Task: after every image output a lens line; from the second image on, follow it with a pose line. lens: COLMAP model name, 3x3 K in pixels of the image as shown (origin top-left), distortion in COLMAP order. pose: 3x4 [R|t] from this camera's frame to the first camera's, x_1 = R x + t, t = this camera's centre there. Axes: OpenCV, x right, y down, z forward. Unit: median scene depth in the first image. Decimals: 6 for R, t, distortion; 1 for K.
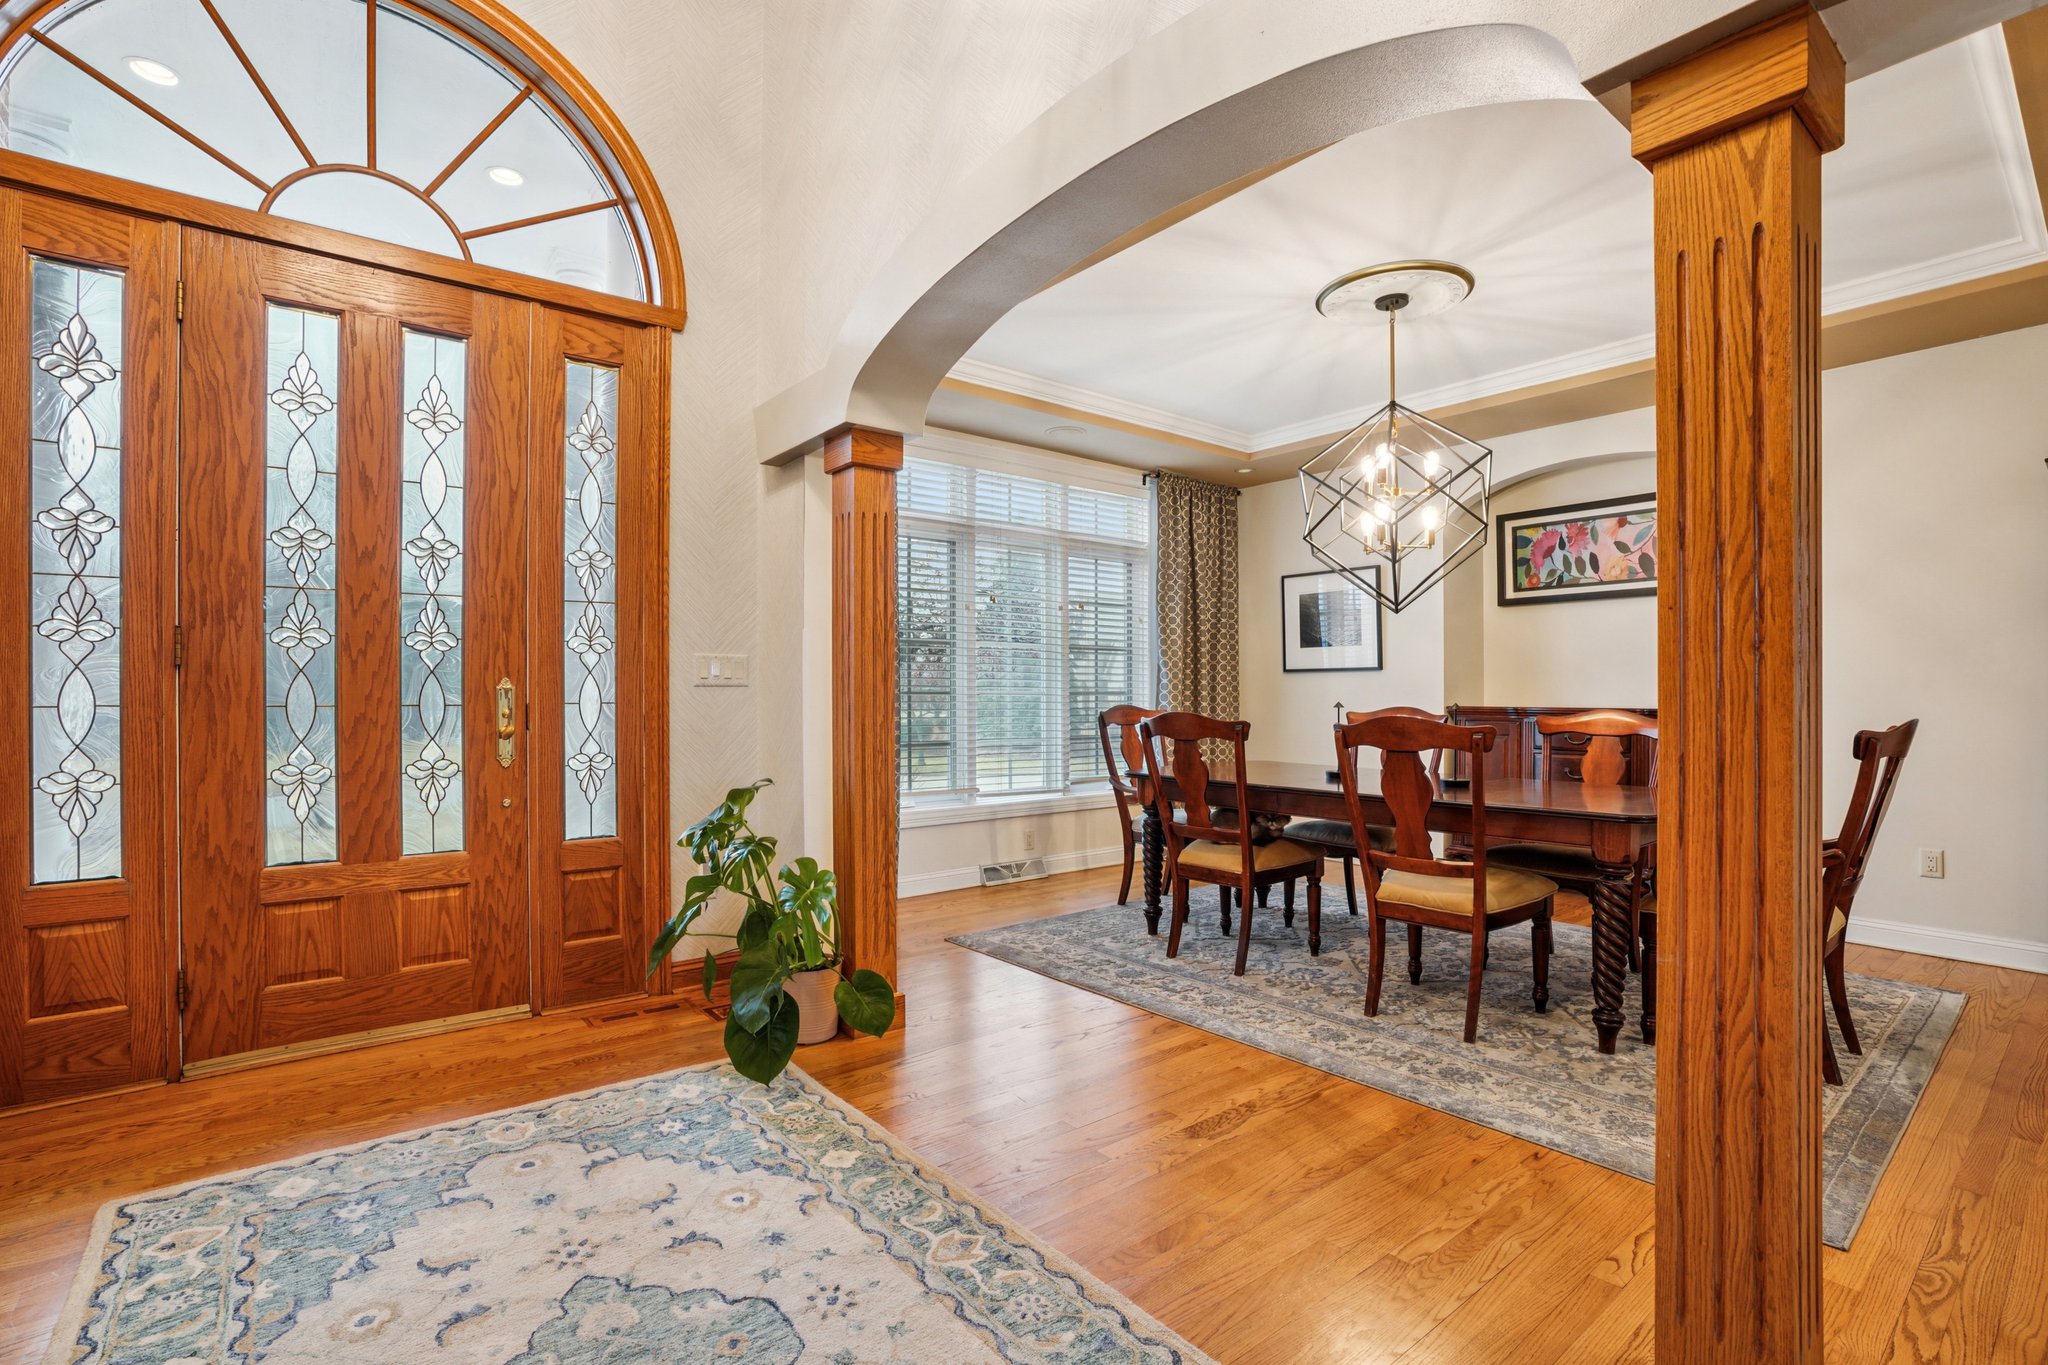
lens RADIAL K [[947.5, 0, 1019.7], [0, 947.5, 698.7], [0, 0, 1]] dist [-0.067186, 0.026127]
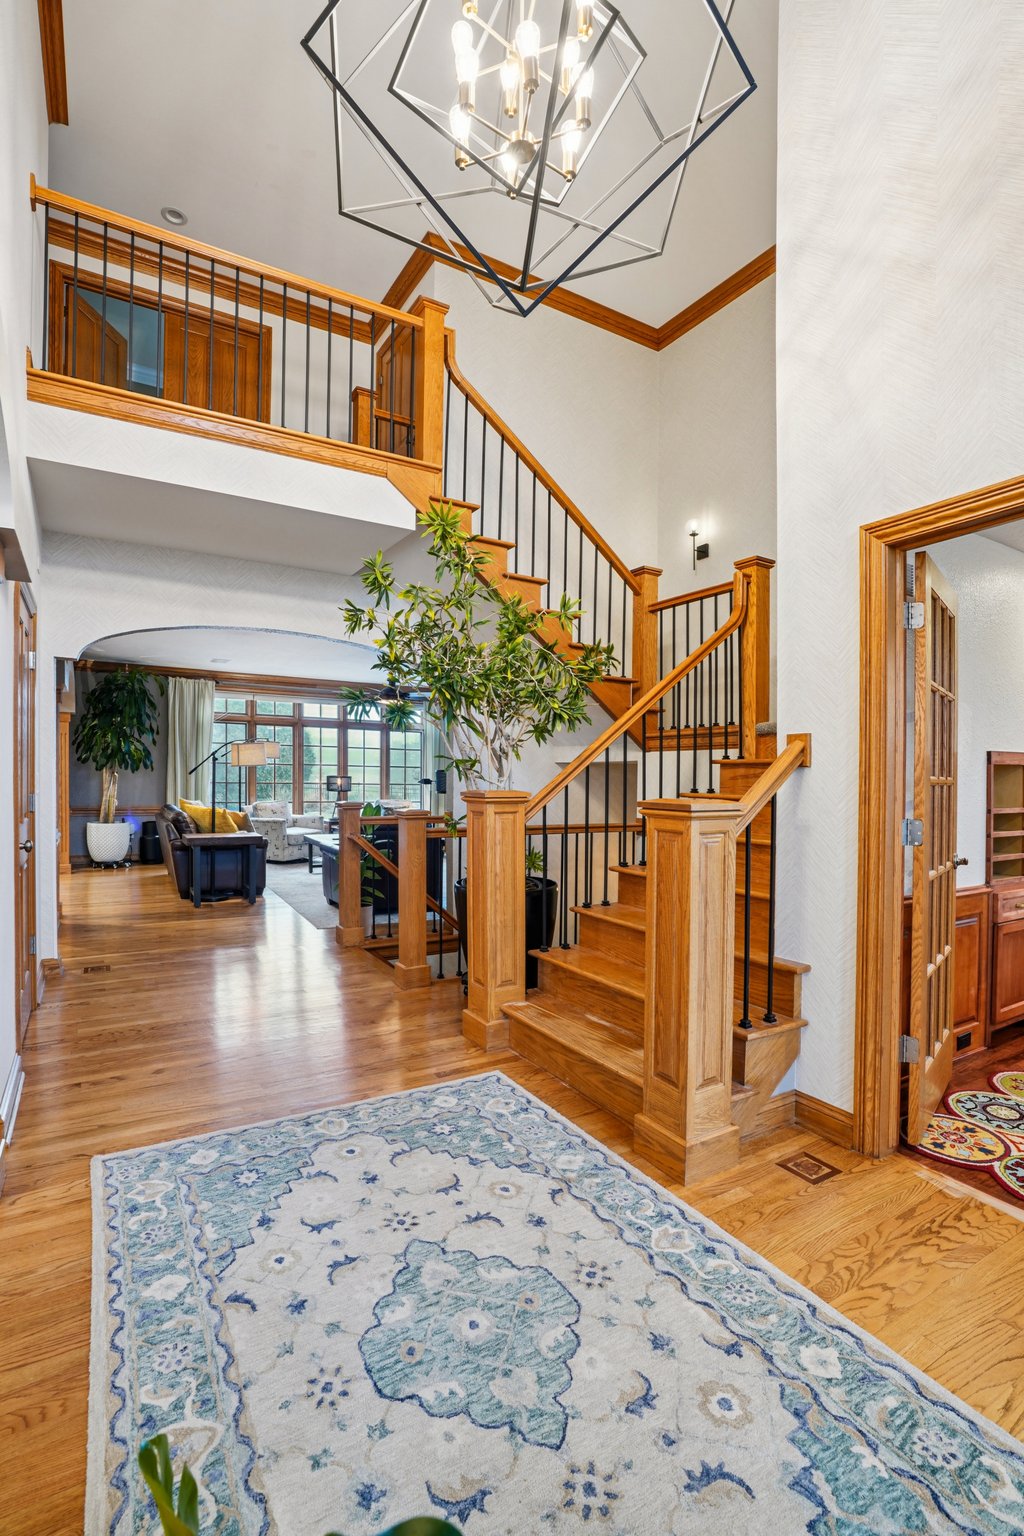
lens RADIAL K [[710.6, 0, 509.8], [0, 710.6, 784.7], [0, 0, 1]] dist [-0.067186, 0.026127]
pose [[-0.991451, -0.017290, 0.129329, -0.319296], [-0.015705, 0.999789, 0.013266, -0.063407], [-0.129531, 0.011122, -0.991513, 1.100329]]
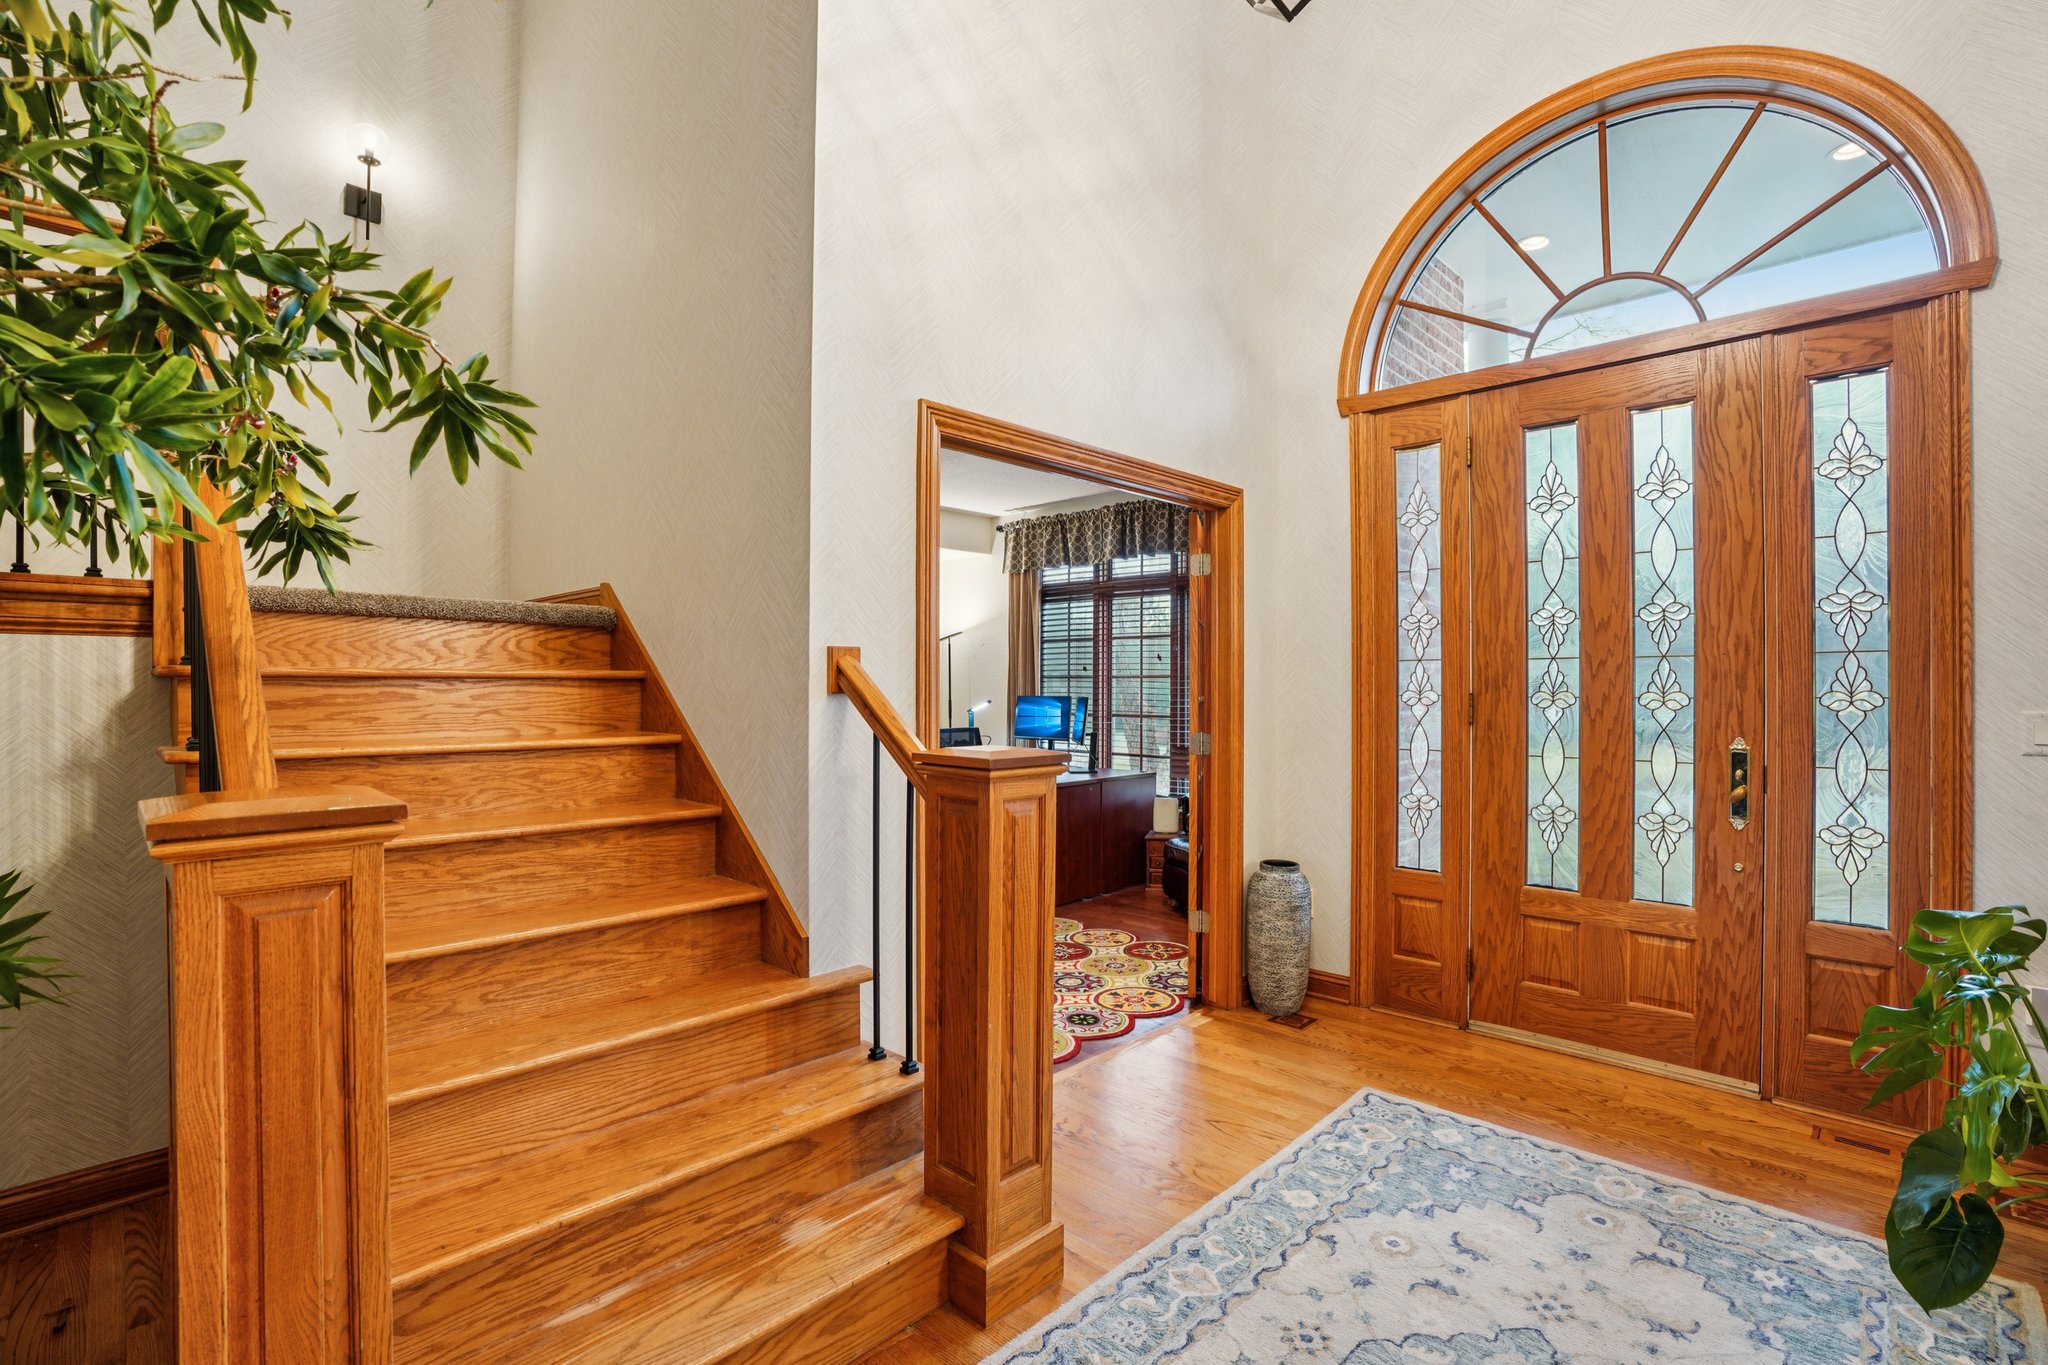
lens RADIAL K [[947.5, 0, 1026.6], [0, 947.5, 684.2], [0, 0, 1]] dist [-0.067186, 0.026127]
pose [[0.137961, 0.001971, -0.990436, 0.329069], [-0.003531, 0.999993, 0.001498, -0.087697], [0.990431, 0.003291, 0.137967, 0.154756]]
